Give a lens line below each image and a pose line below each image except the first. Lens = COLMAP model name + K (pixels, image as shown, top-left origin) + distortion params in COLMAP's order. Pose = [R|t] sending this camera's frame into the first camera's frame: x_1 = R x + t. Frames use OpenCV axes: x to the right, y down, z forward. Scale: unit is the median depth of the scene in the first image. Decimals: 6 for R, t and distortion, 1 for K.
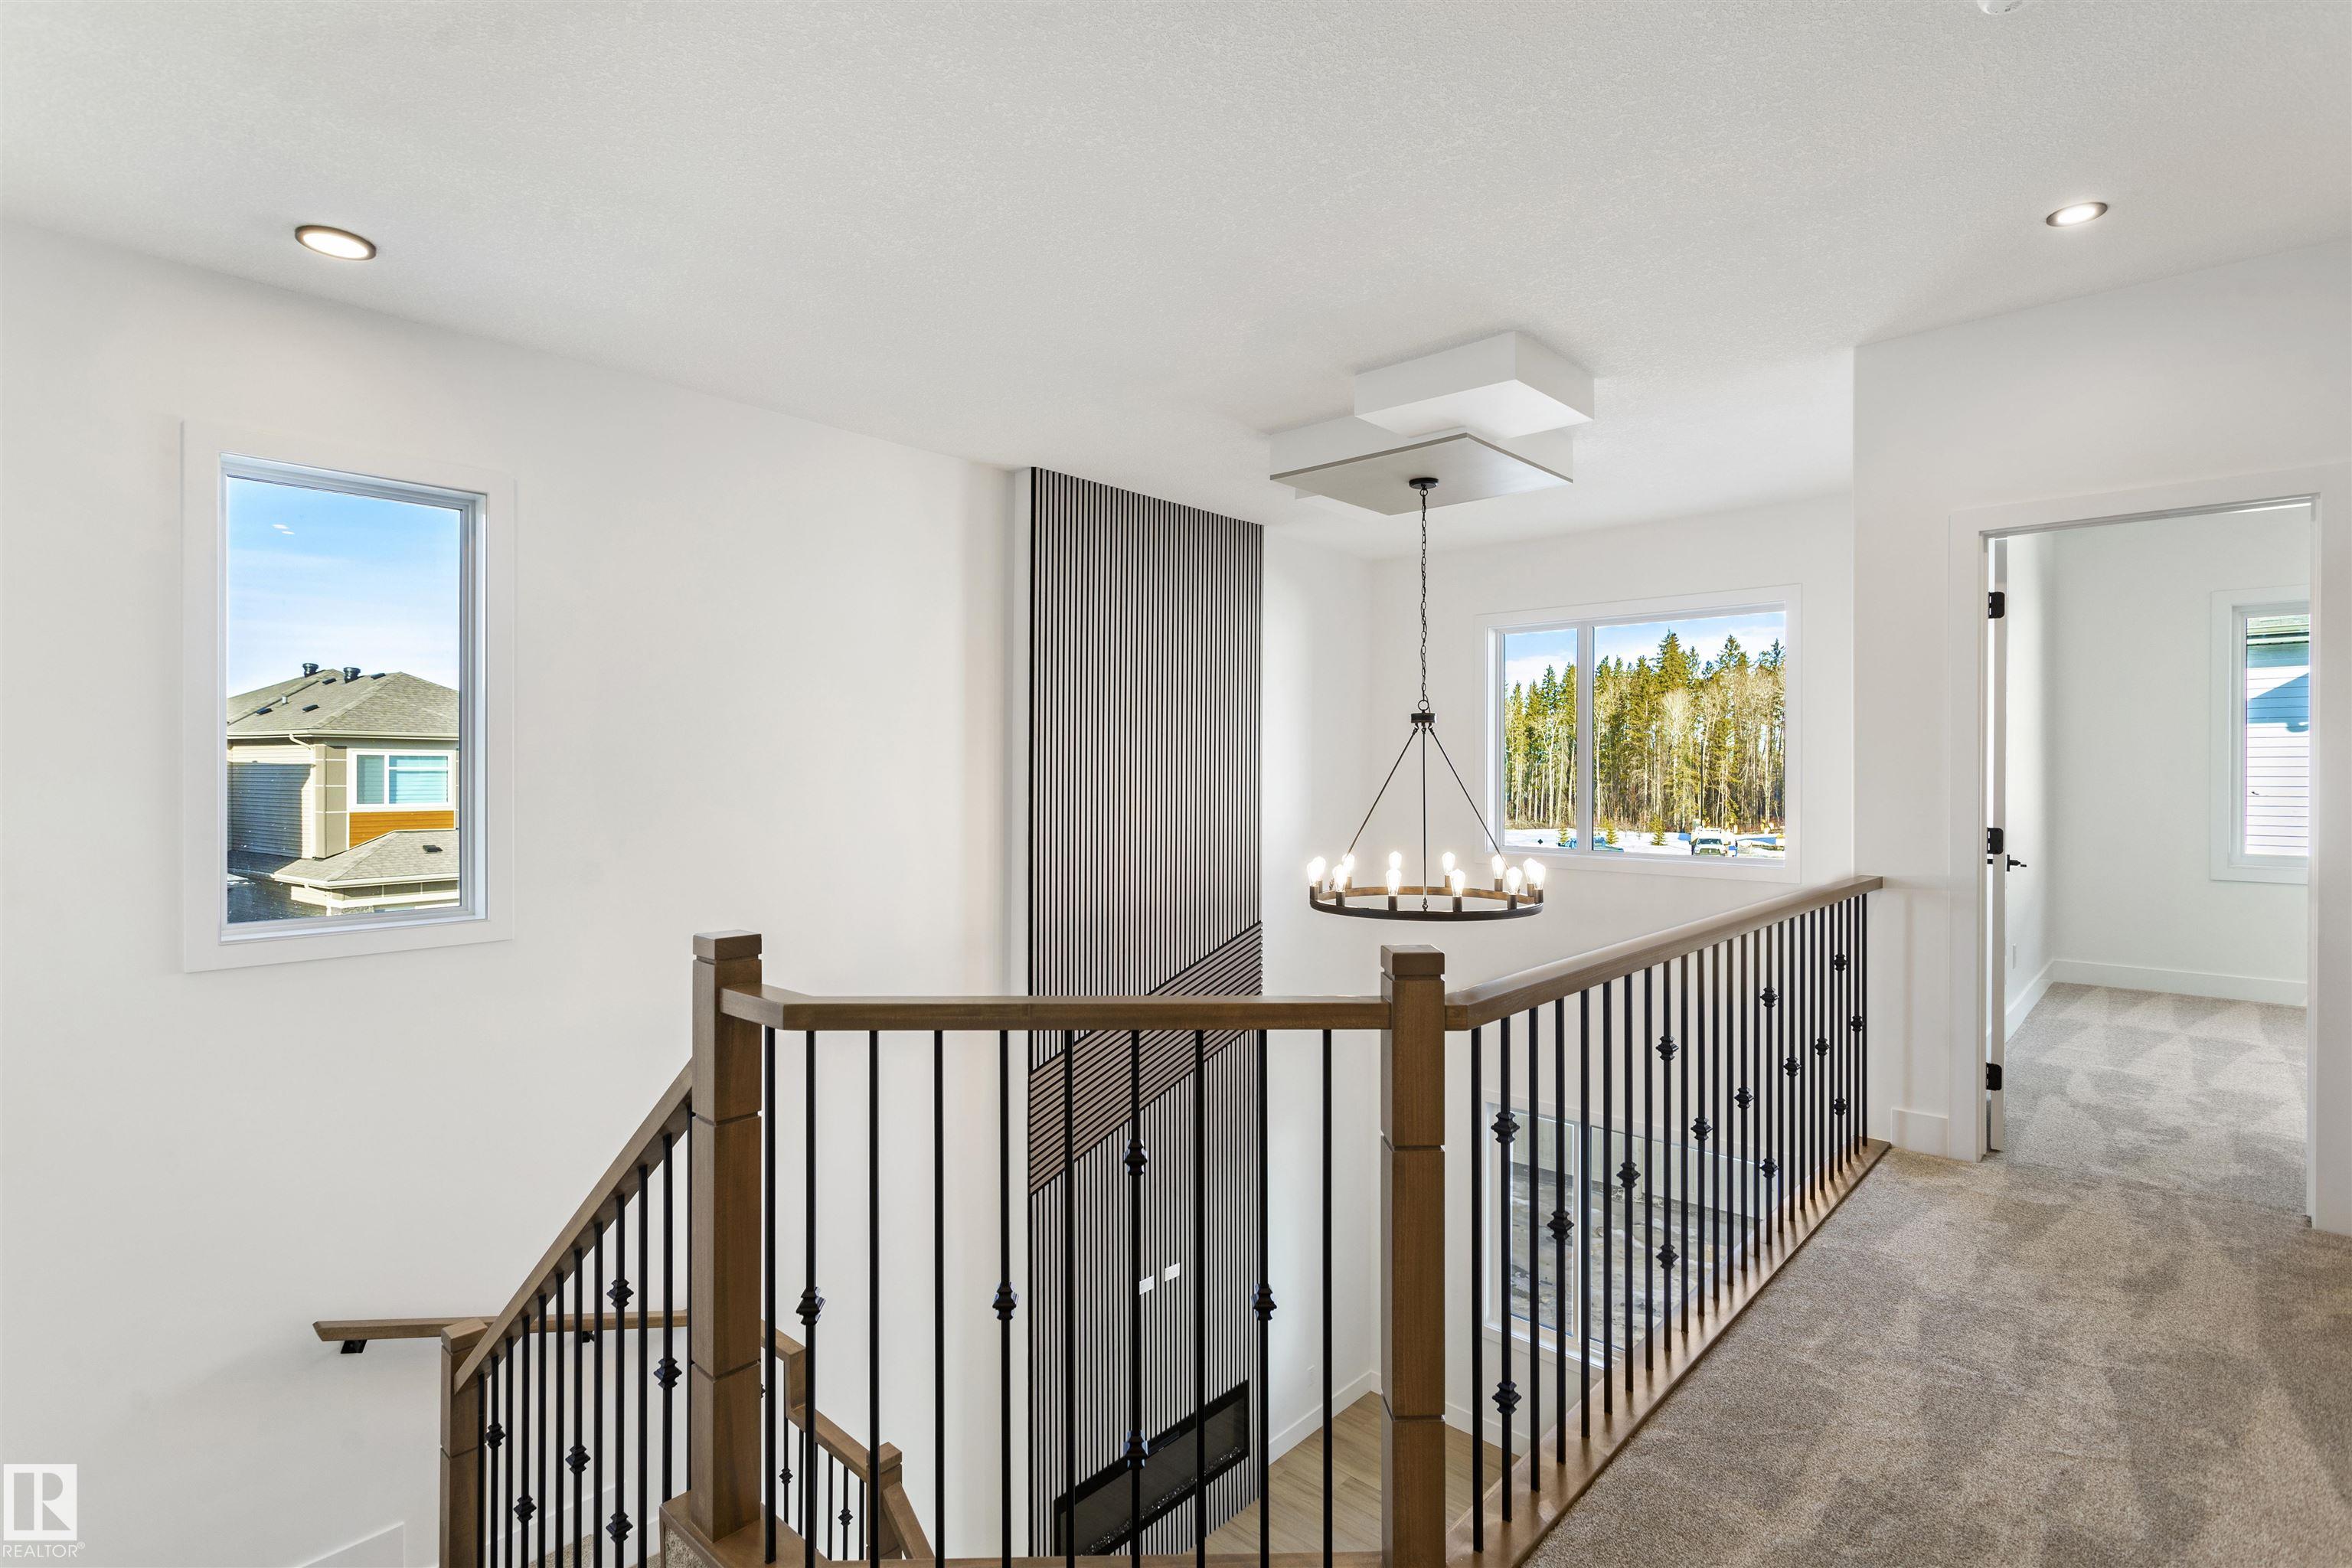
lens RADIAL K [[1132.6, 0, 1190.8], [0, 1132.6, 783.9], [0, 0, 1]] dist [-0.001642, 0.000761]
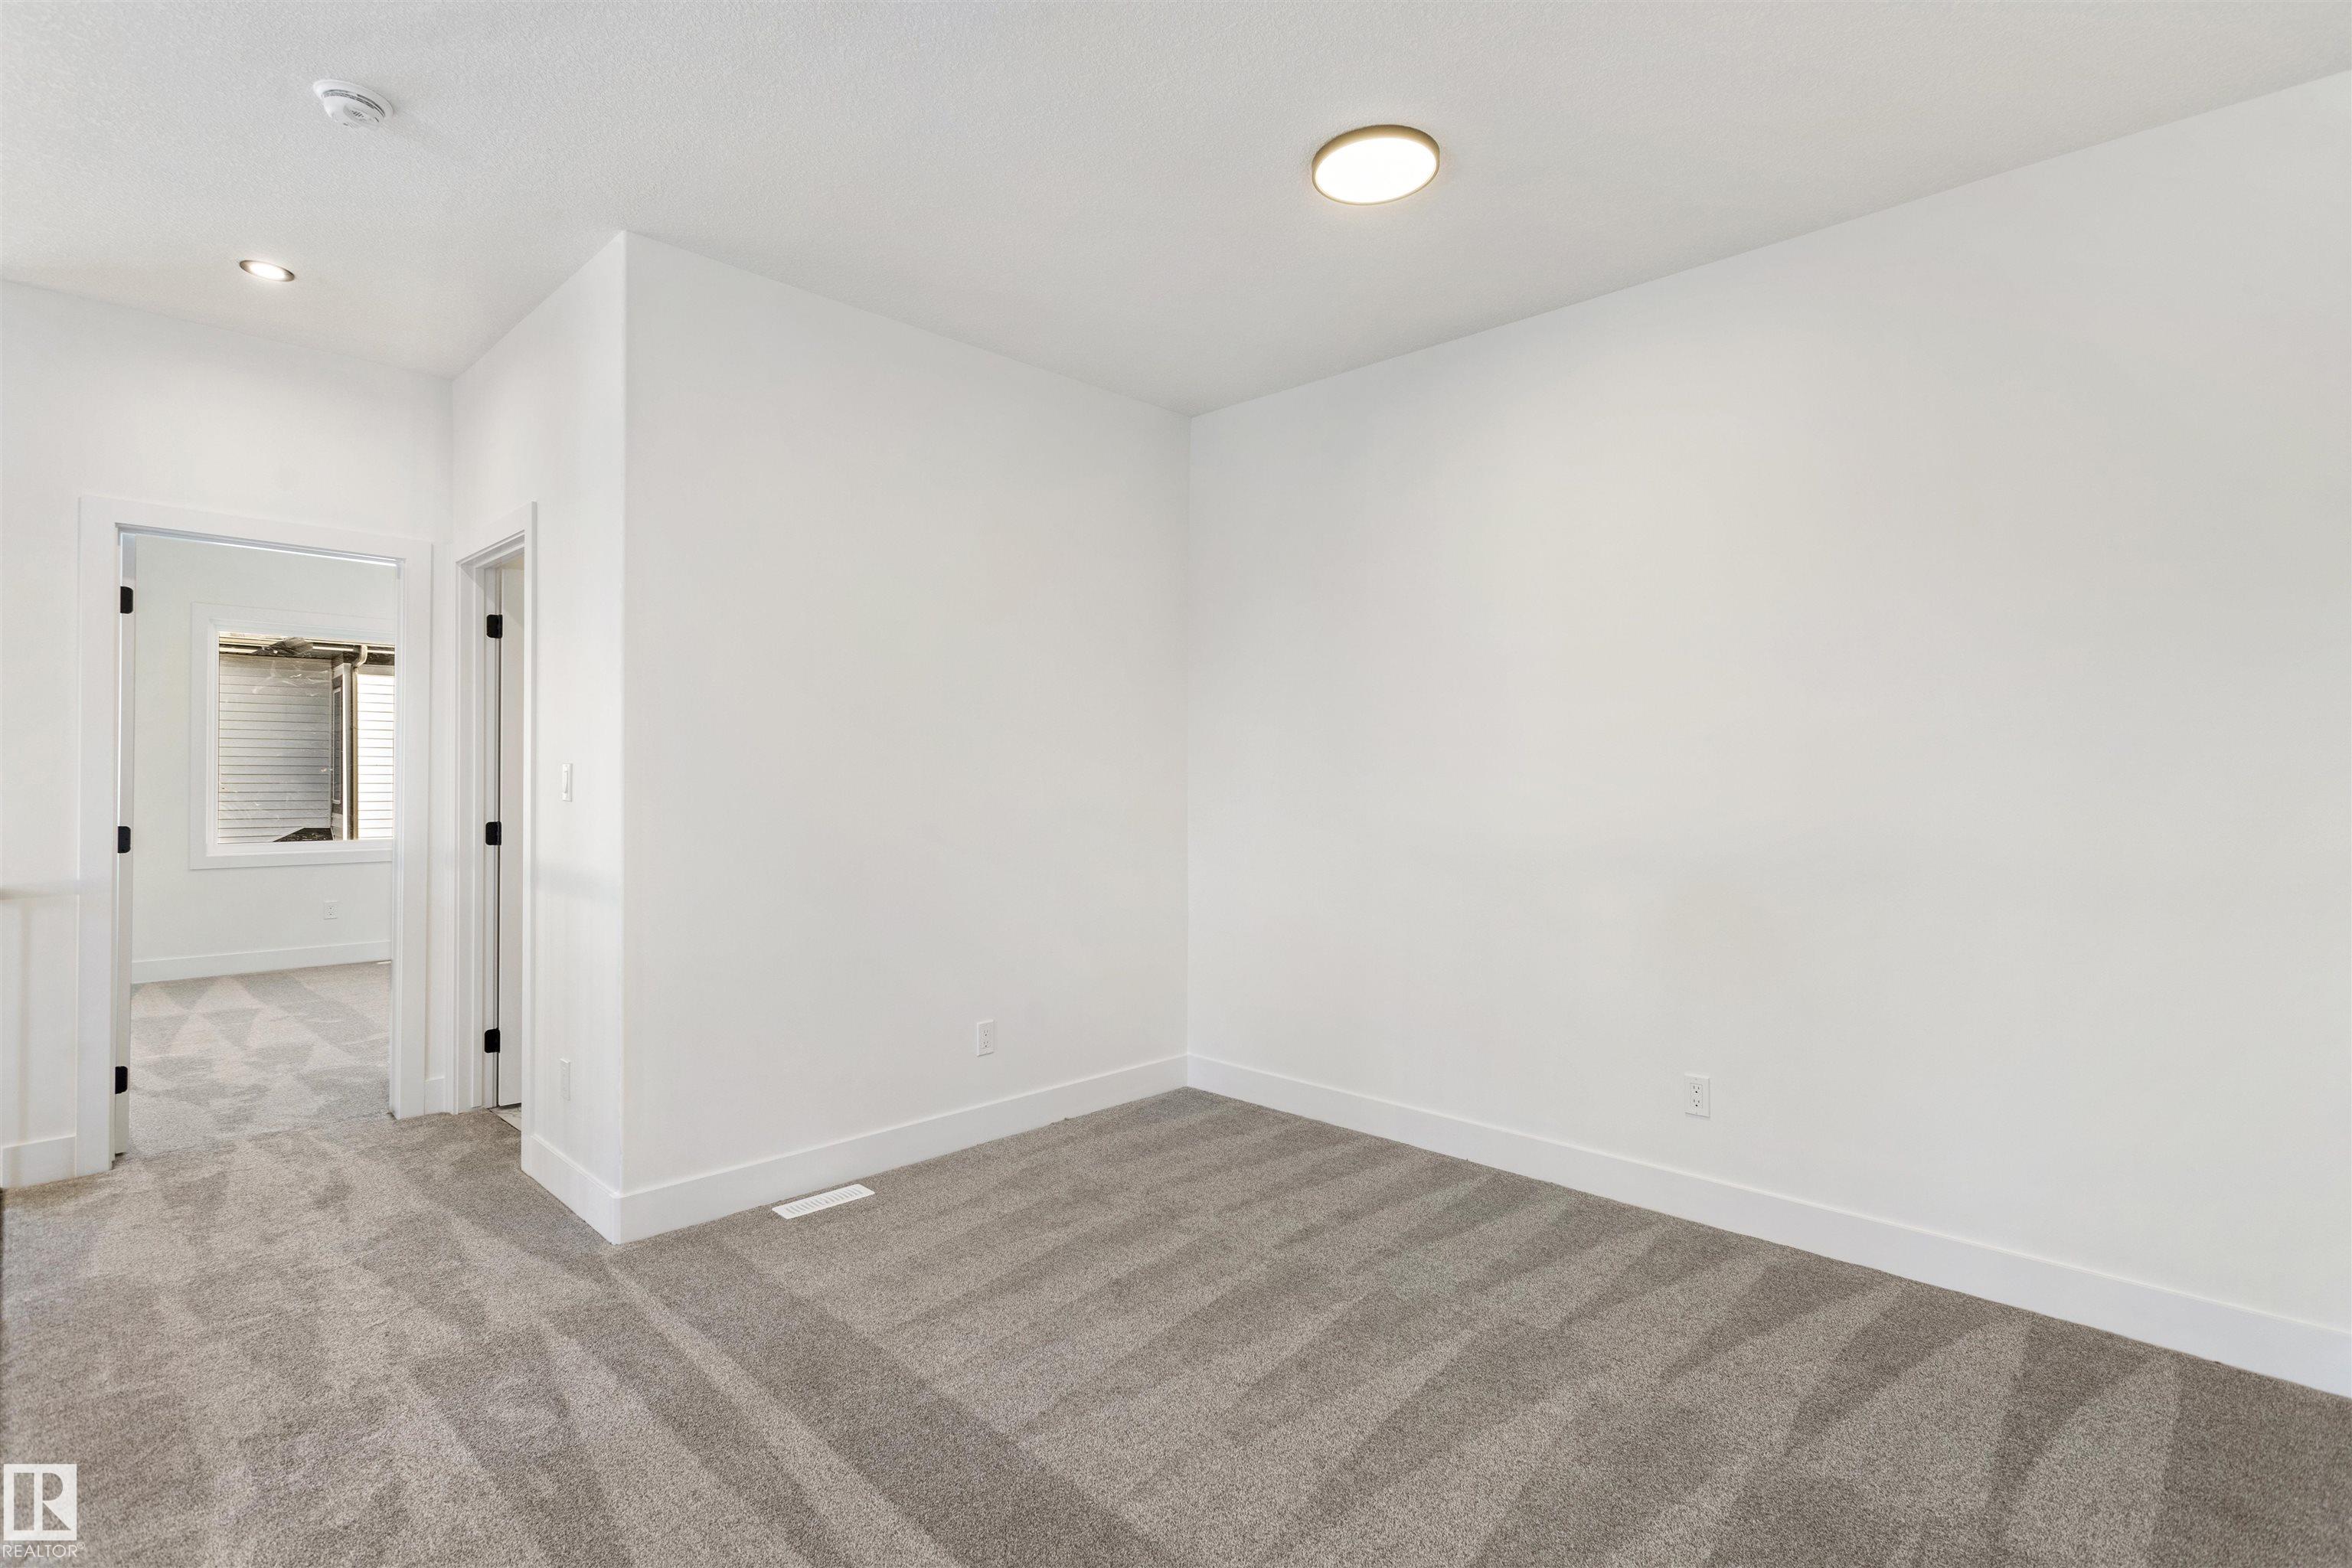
lens RADIAL K [[1132.6, 0, 1186.5], [0, 1132.6, 773.0], [0, 0, 1]] dist [-0.001642, 0.000761]
pose [[0.023520, -0.001591, 0.999722, -0.342871], [0.008029, 0.999967, 0.001403, 0.000113], [-0.999691, 0.007993, 0.023532, 0.071270]]
